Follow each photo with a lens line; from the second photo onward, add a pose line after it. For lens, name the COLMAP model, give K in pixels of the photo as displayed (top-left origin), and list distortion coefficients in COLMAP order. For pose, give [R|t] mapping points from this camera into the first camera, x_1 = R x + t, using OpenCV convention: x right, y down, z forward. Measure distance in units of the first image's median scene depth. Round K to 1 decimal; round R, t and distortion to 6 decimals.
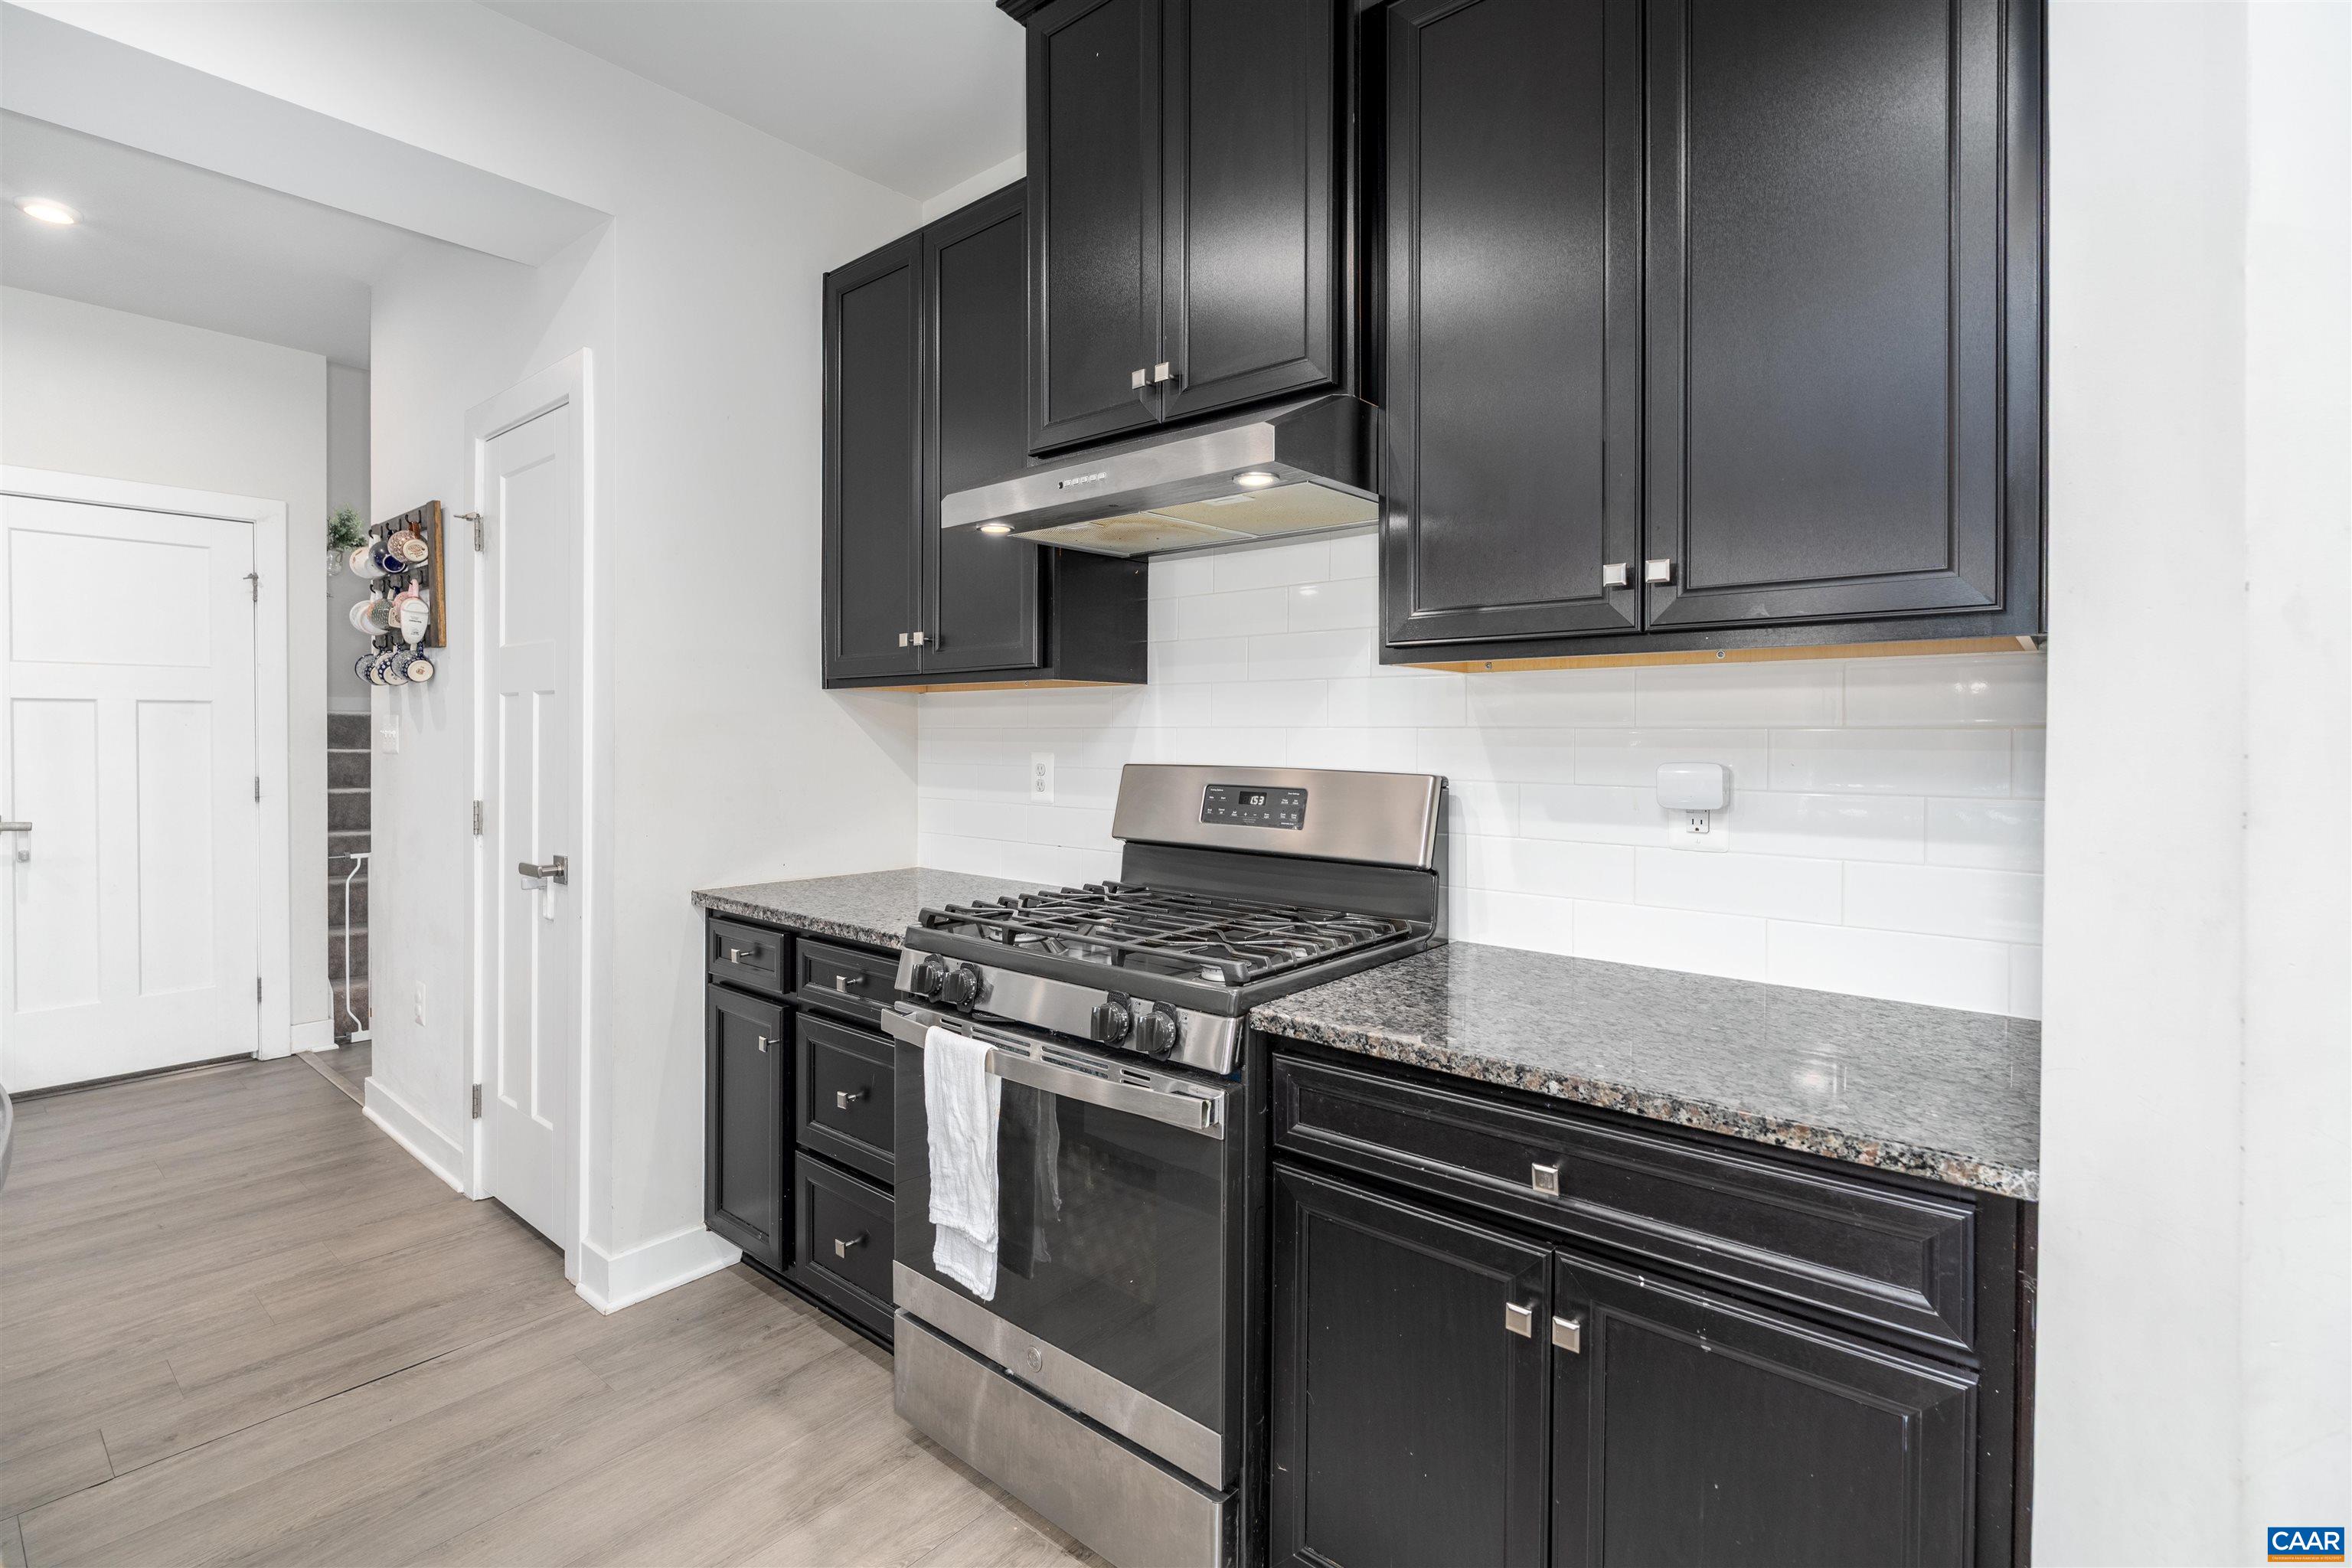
lens RADIAL K [[1091.7, 0, 1198.0], [0, 1091.7, 734.3], [0, 0, 1]] dist [-0.003566, 0.000092]
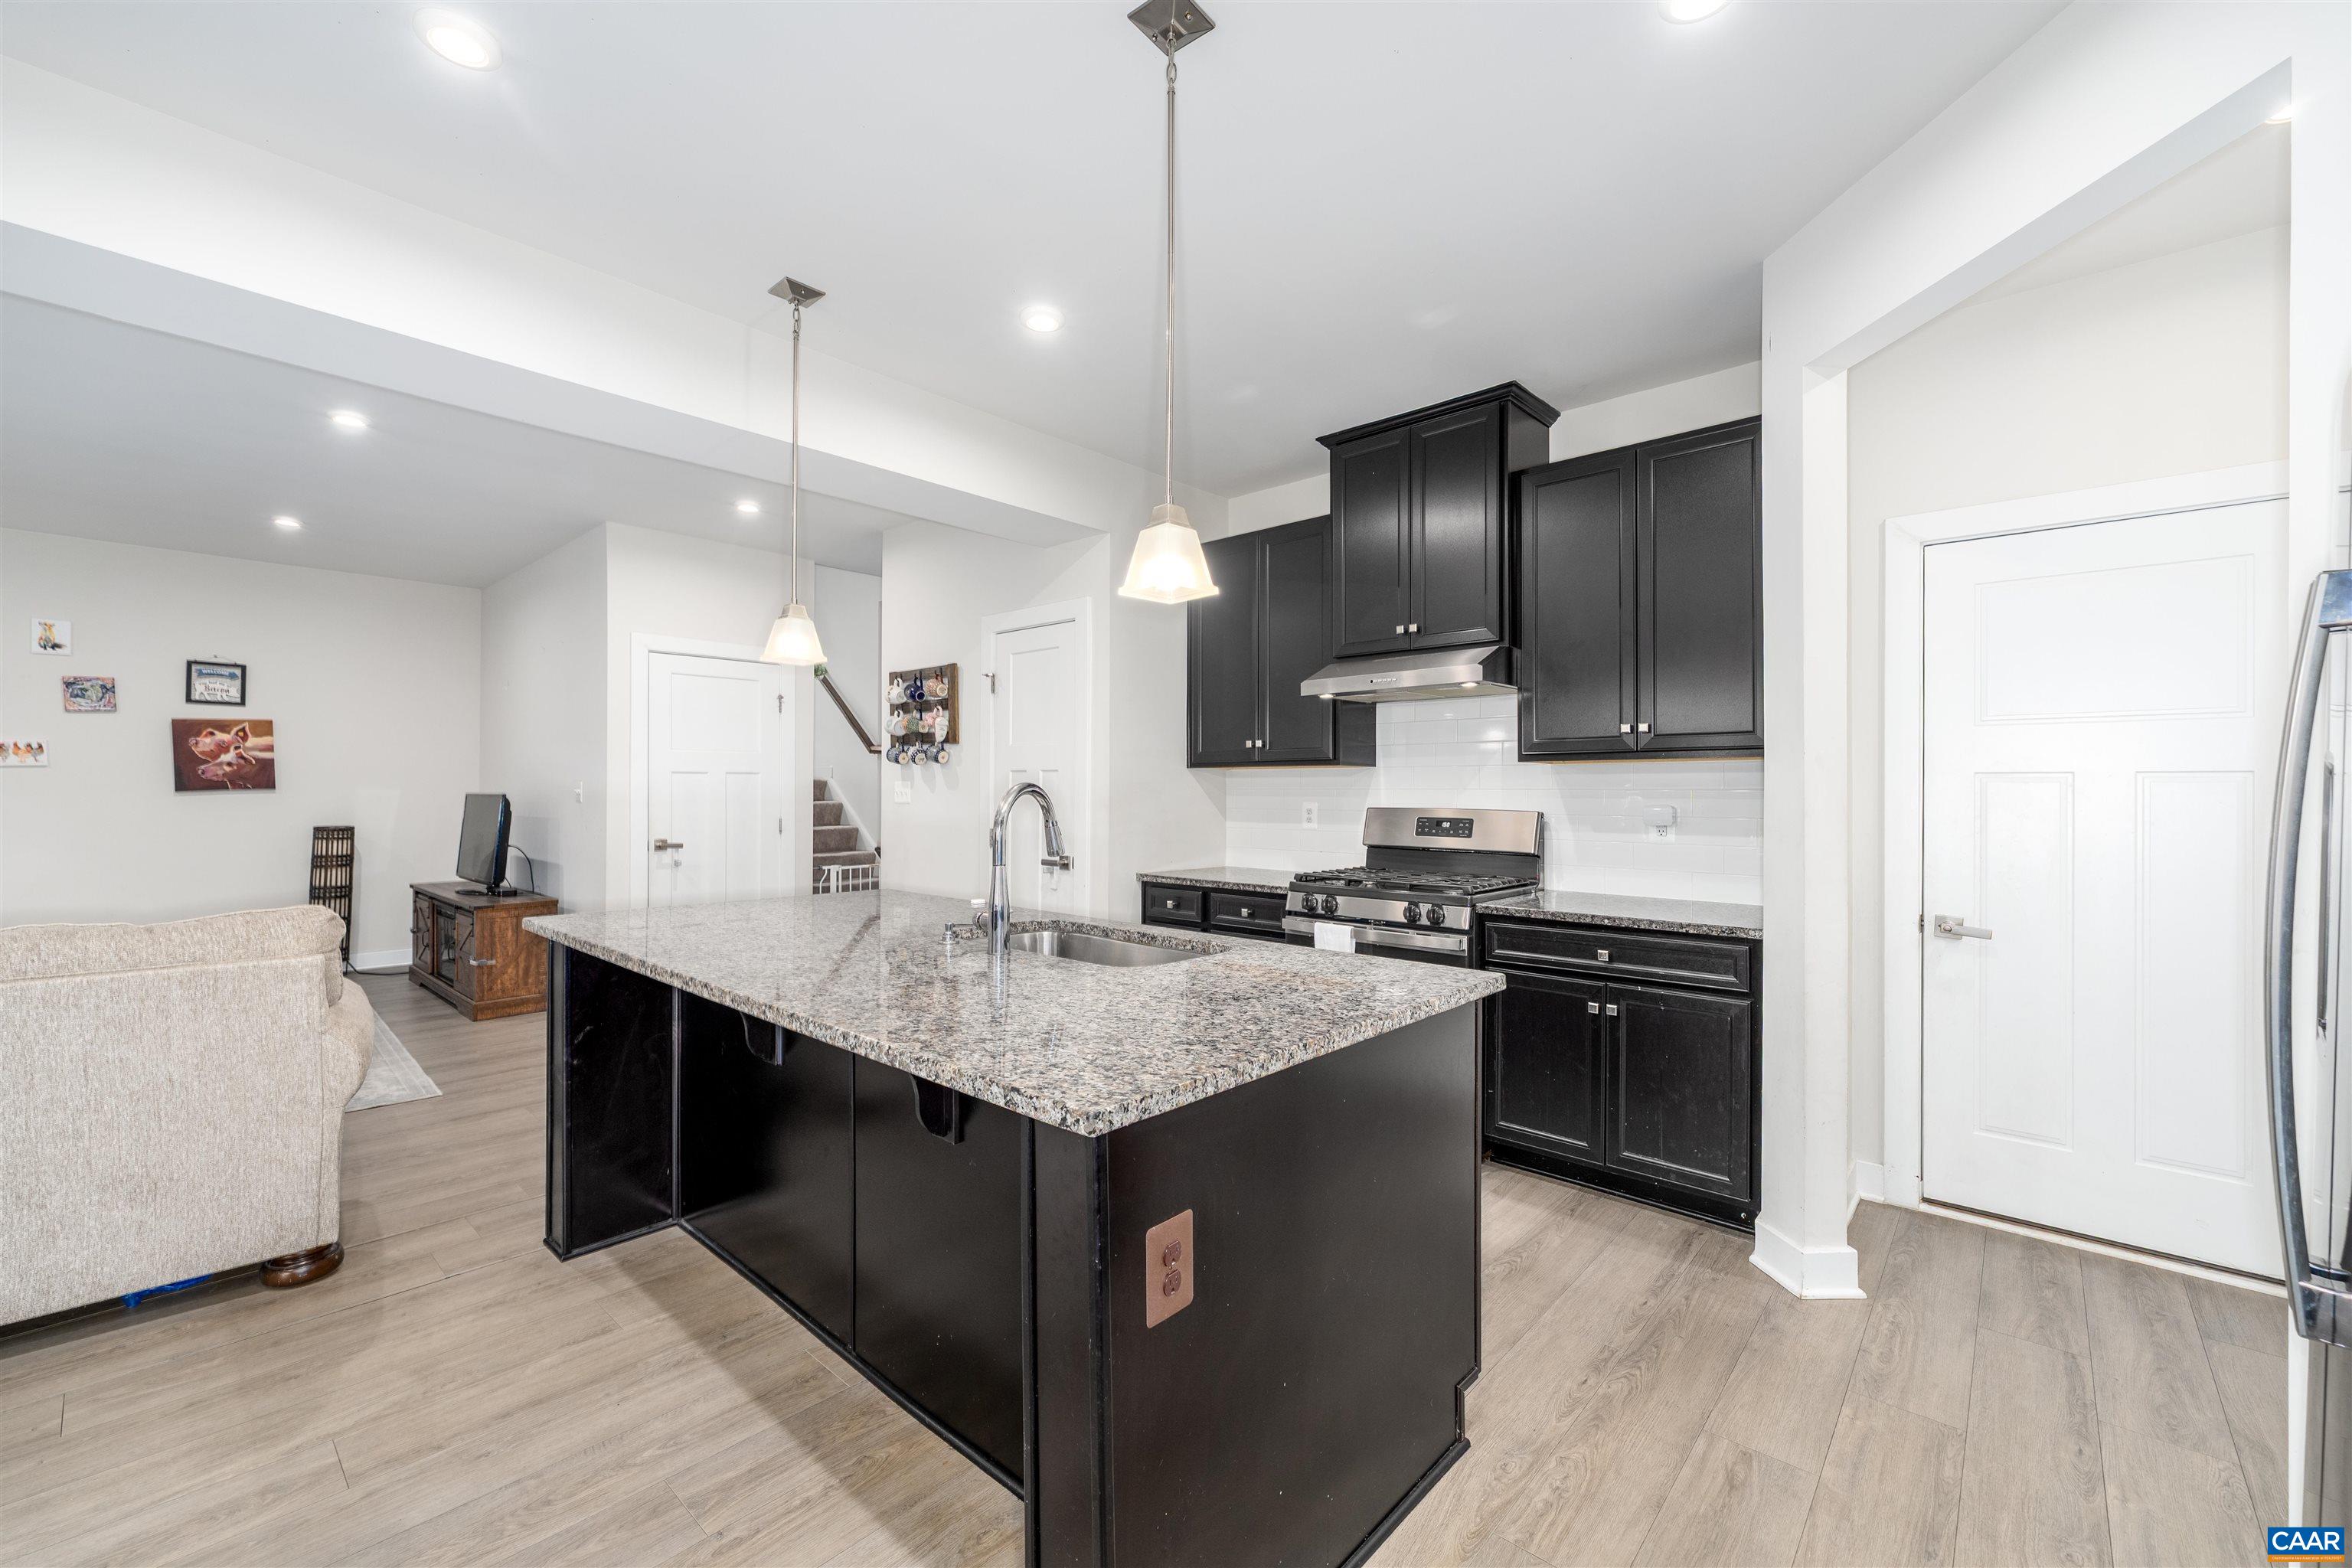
lens RADIAL K [[956.9, 0, 1198.9], [0, 956.9, 782.6], [0, 0, 1]] dist [-0.001181, -0.000215]
pose [[0.999490, -0.000036, -0.031926, -0.366356], [-0.000307, 0.999943, -0.010717, 0.000738], [0.031924, 0.010722, 0.999433, -0.850970]]
